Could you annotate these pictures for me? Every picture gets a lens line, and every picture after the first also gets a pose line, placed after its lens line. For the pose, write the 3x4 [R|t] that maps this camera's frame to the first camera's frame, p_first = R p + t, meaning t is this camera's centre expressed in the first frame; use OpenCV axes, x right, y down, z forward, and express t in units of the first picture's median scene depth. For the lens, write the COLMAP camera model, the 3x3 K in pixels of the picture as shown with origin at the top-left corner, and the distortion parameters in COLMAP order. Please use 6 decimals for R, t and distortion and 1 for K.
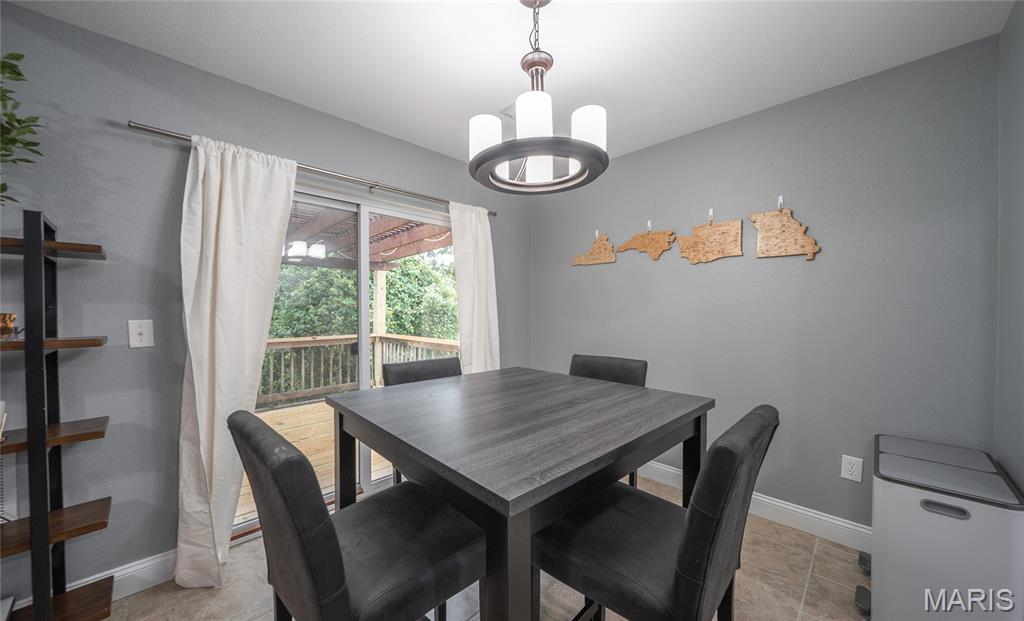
lens RADIAL K [[358.7, 0, 505.3], [0, 358.7, 312.7], [0, 0, 1]] dist [-0.002732, -0.000156]
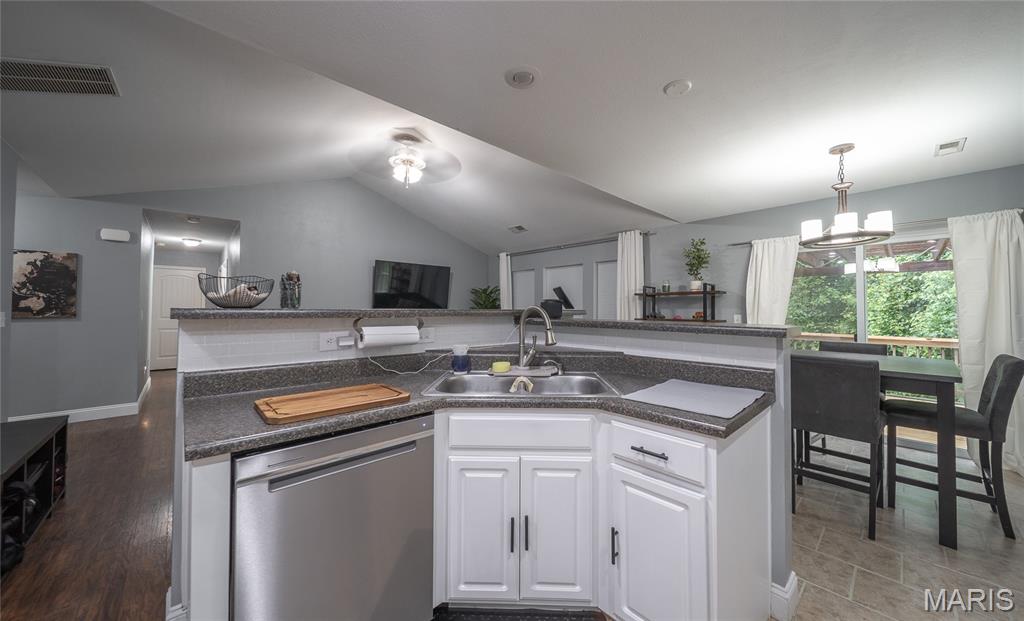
lens RADIAL K [[358.7, 0, 516.5], [0, 358.7, 302.1], [0, 0, 1]] dist [-0.002732, -0.000156]
pose [[-0.024254, -0.018806, -0.999529, 1.085702], [-0.016813, 0.999689, -0.018401, 0.002794], [0.999564, 0.016359, -0.024562, -0.375778]]
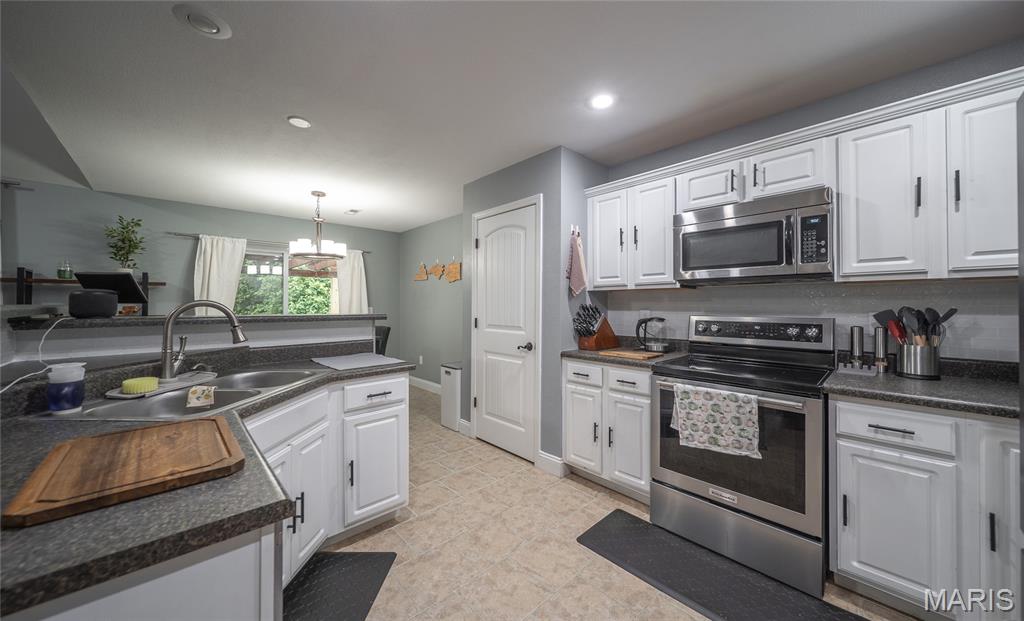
lens RADIAL K [[358.7, 0, 521.3], [0, 358.7, 302.3], [0, 0, 1]] dist [-0.002732, -0.000156]
pose [[0.999964, 0.002395, -0.008181, 0.911481], [-0.002533, 0.999854, -0.016887, 0.007432], [0.008139, 0.016907, 0.999824, -0.963599]]
